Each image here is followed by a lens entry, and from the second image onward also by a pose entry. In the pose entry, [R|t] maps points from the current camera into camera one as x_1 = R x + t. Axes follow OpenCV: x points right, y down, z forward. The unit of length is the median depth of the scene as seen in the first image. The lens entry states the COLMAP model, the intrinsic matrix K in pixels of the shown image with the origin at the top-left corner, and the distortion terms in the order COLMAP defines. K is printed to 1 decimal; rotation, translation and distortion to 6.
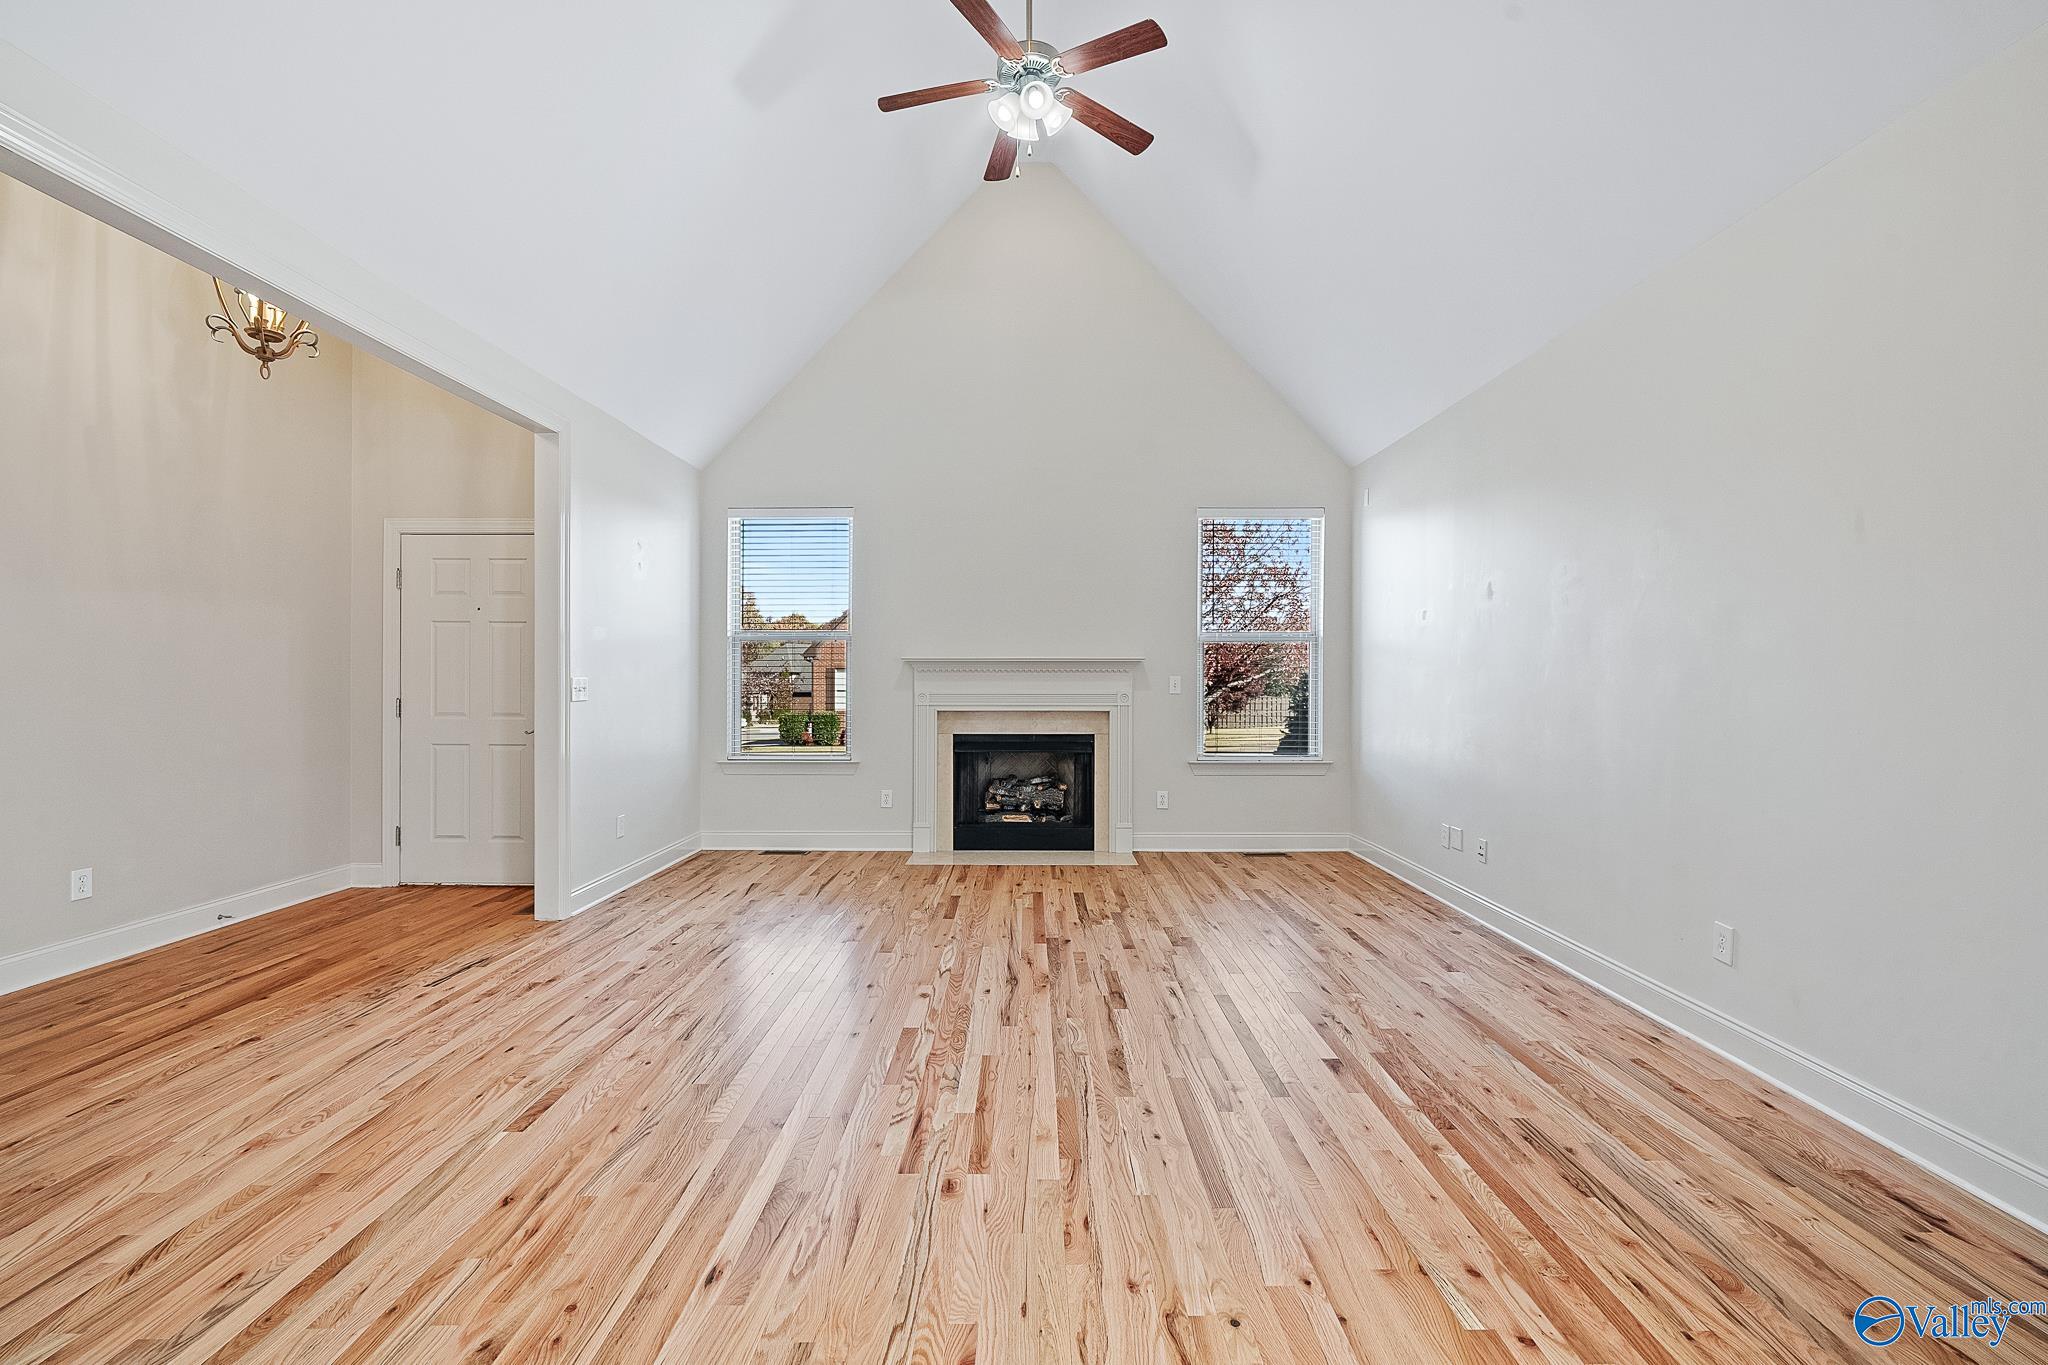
lens RADIAL K [[921.3, 0, 1028.8], [0, 921.3, 679.5], [0, 0, 1]] dist [-0.000026, 0.001063]
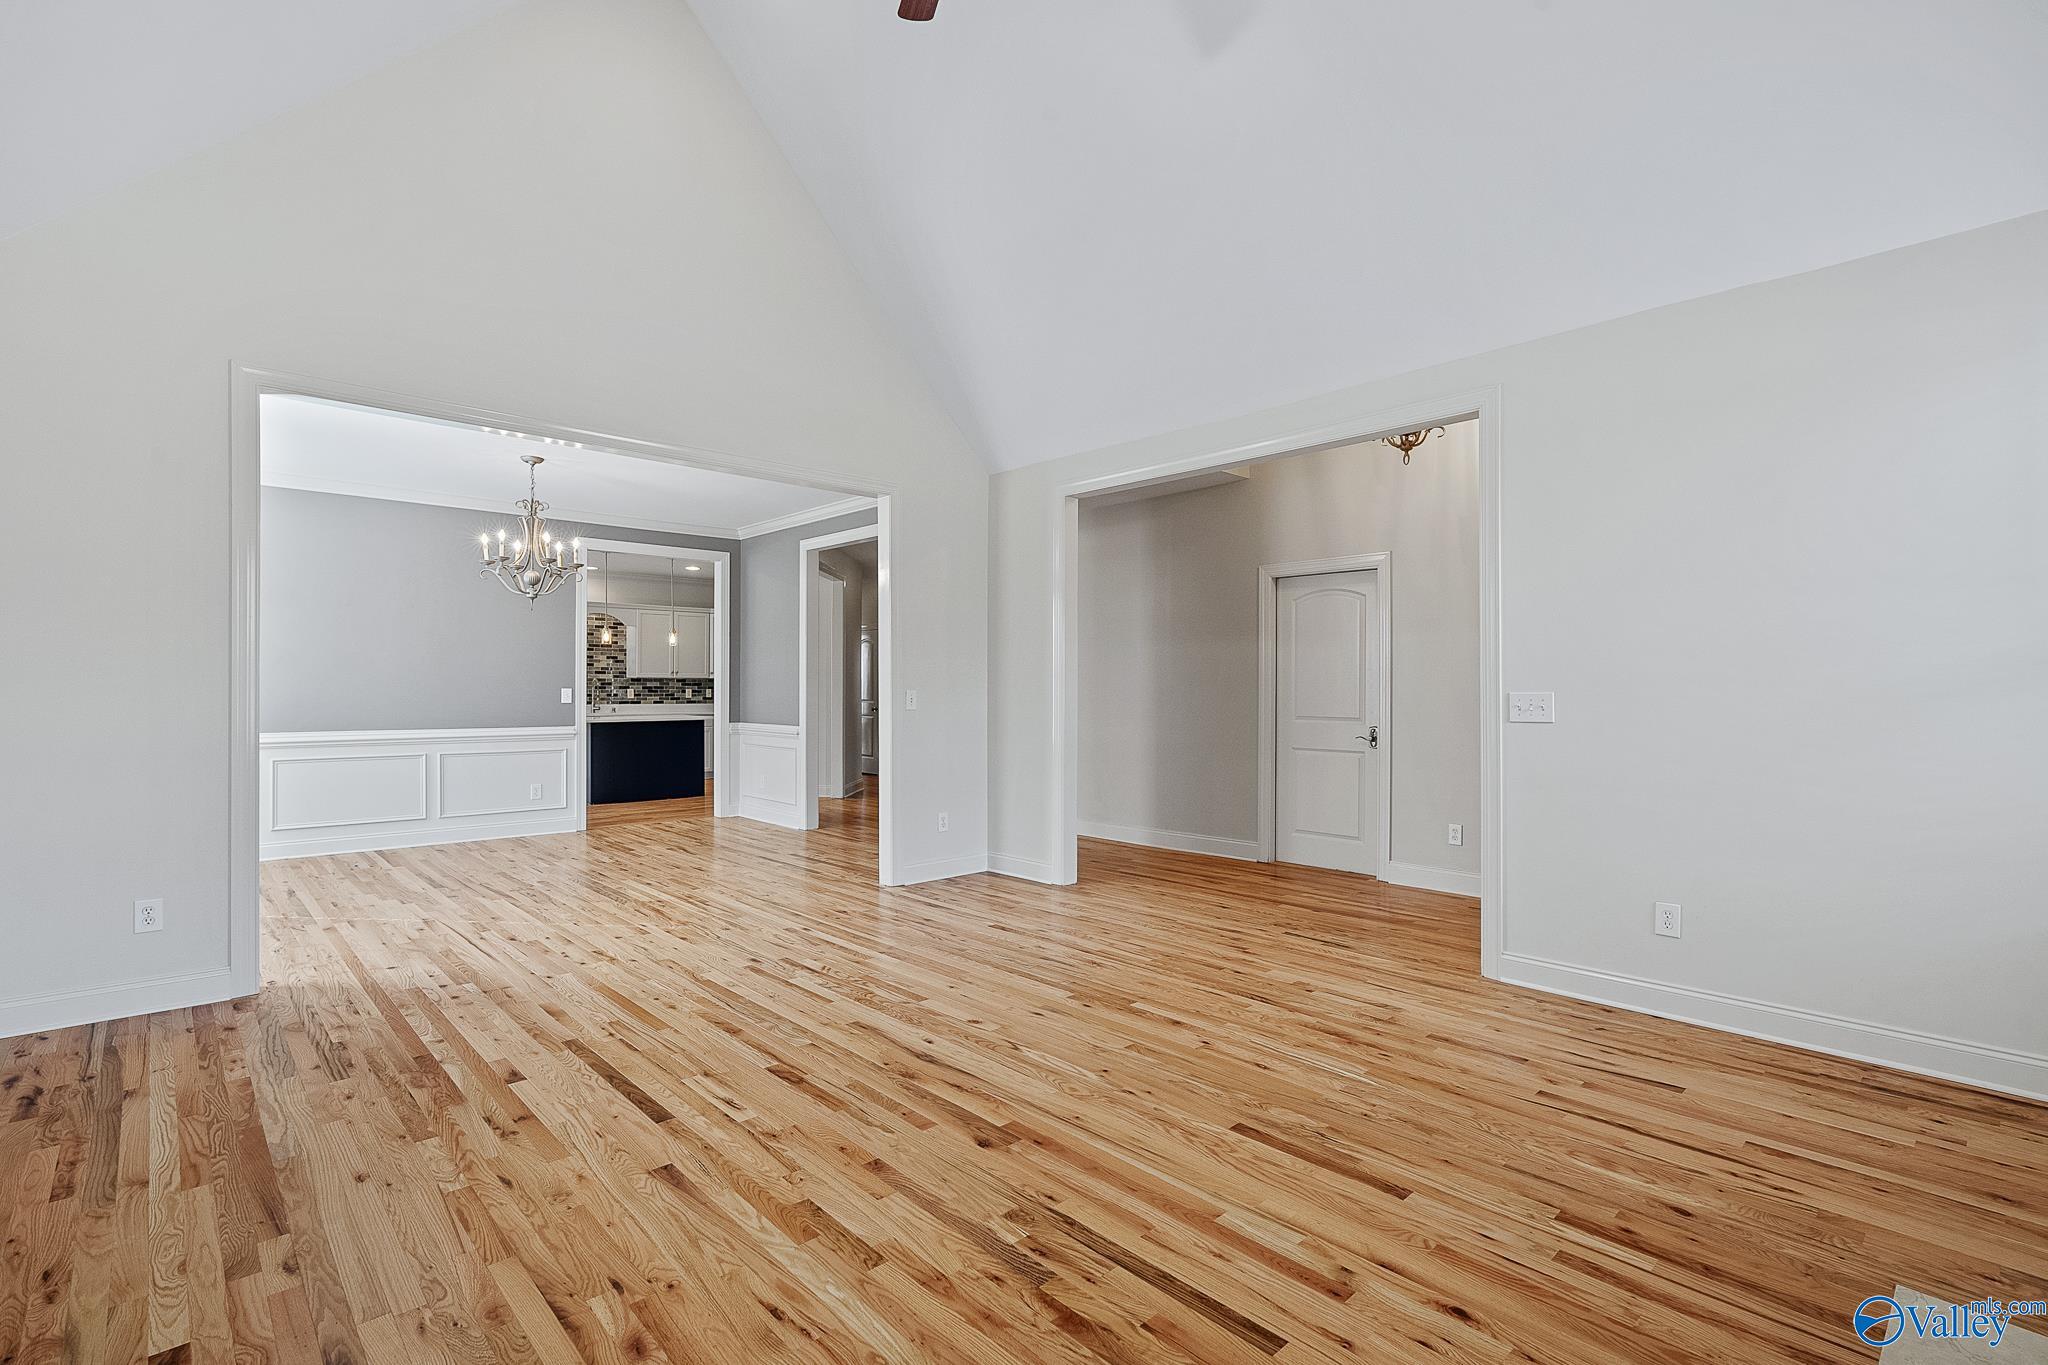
lens RADIAL K [[921.3, 0, 1033.4], [0, 921.3, 688.0], [0, 0, 1]] dist [-0.000026, 0.001063]
pose [[-0.722903, -0.007253, -0.690912, 0.599024], [-0.006689, 0.999972, -0.003498, -0.002268], [0.690917, 0.002093, -0.722931, 2.046540]]
